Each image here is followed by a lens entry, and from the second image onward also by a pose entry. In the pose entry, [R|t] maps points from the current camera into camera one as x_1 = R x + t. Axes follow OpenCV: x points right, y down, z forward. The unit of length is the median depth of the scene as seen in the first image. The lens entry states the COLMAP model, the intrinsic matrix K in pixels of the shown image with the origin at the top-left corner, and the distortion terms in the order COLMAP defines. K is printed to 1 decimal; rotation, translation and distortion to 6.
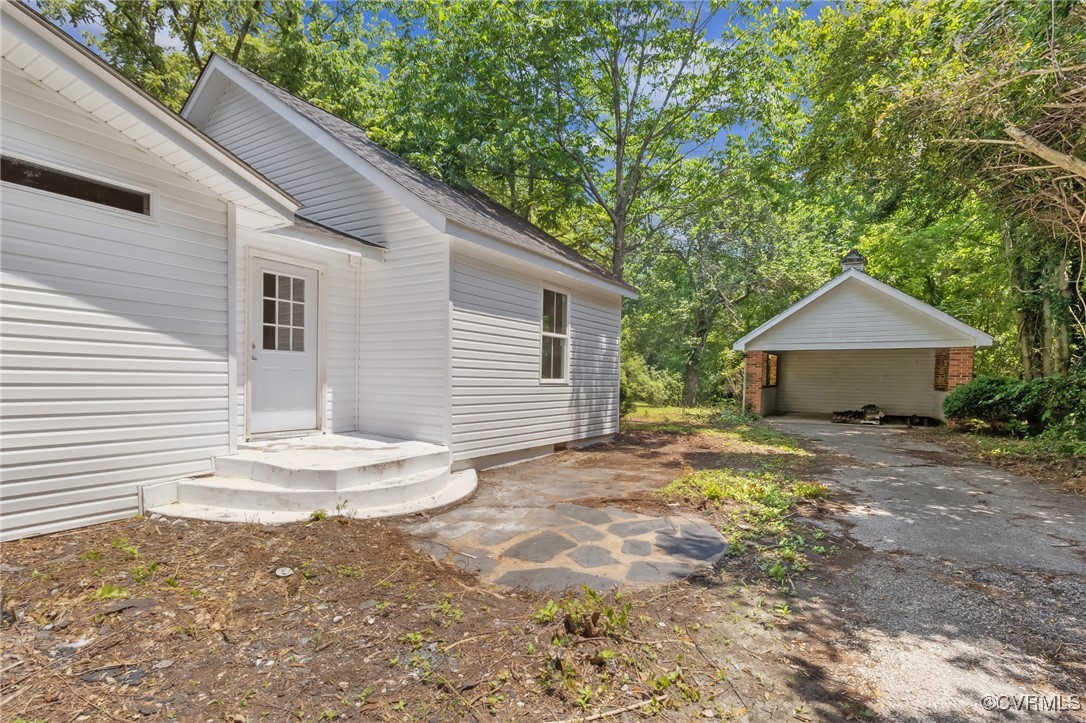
lens RADIAL K [[512.8, 0, 542.6], [0, 512.8, 404.5], [0, 0, 1]] dist [0.000207, -0.000754]
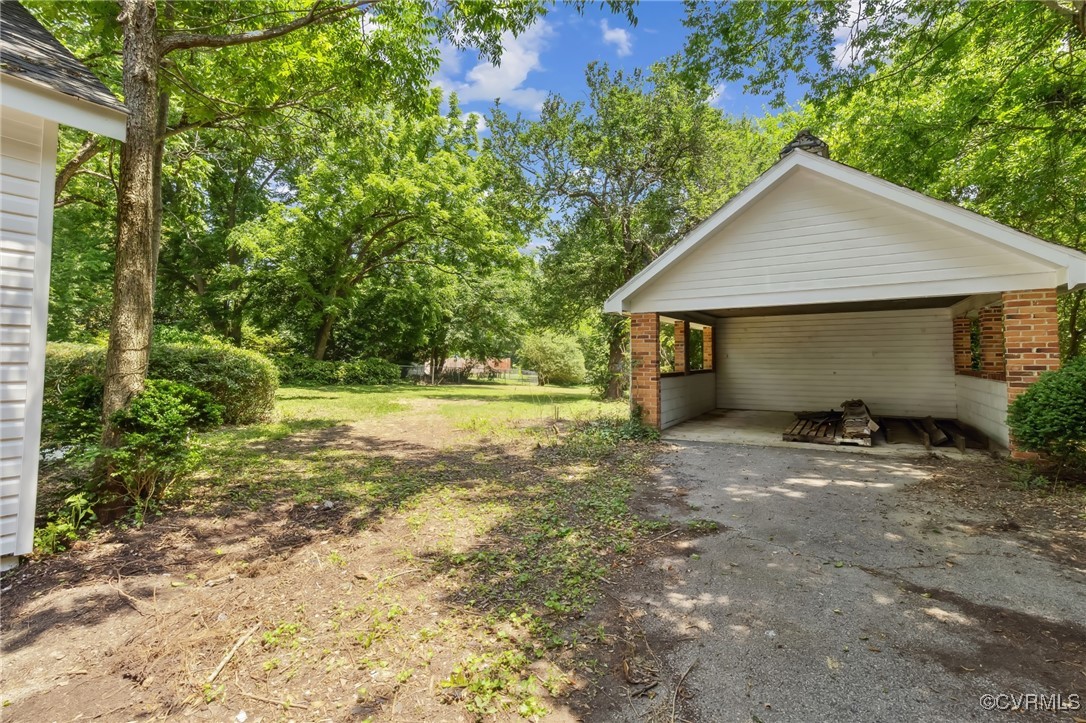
lens RADIAL K [[502.6, 0, 541.6], [0, 502.6, 351.8], [0, 0, 1]] dist [0.001155, 0.000087]
pose [[0.999793, -0.019265, -0.006467, 0.316250], [0.018756, 0.997288, -0.071165, -0.025376], [0.007820, 0.071029, 0.997444, 0.464417]]
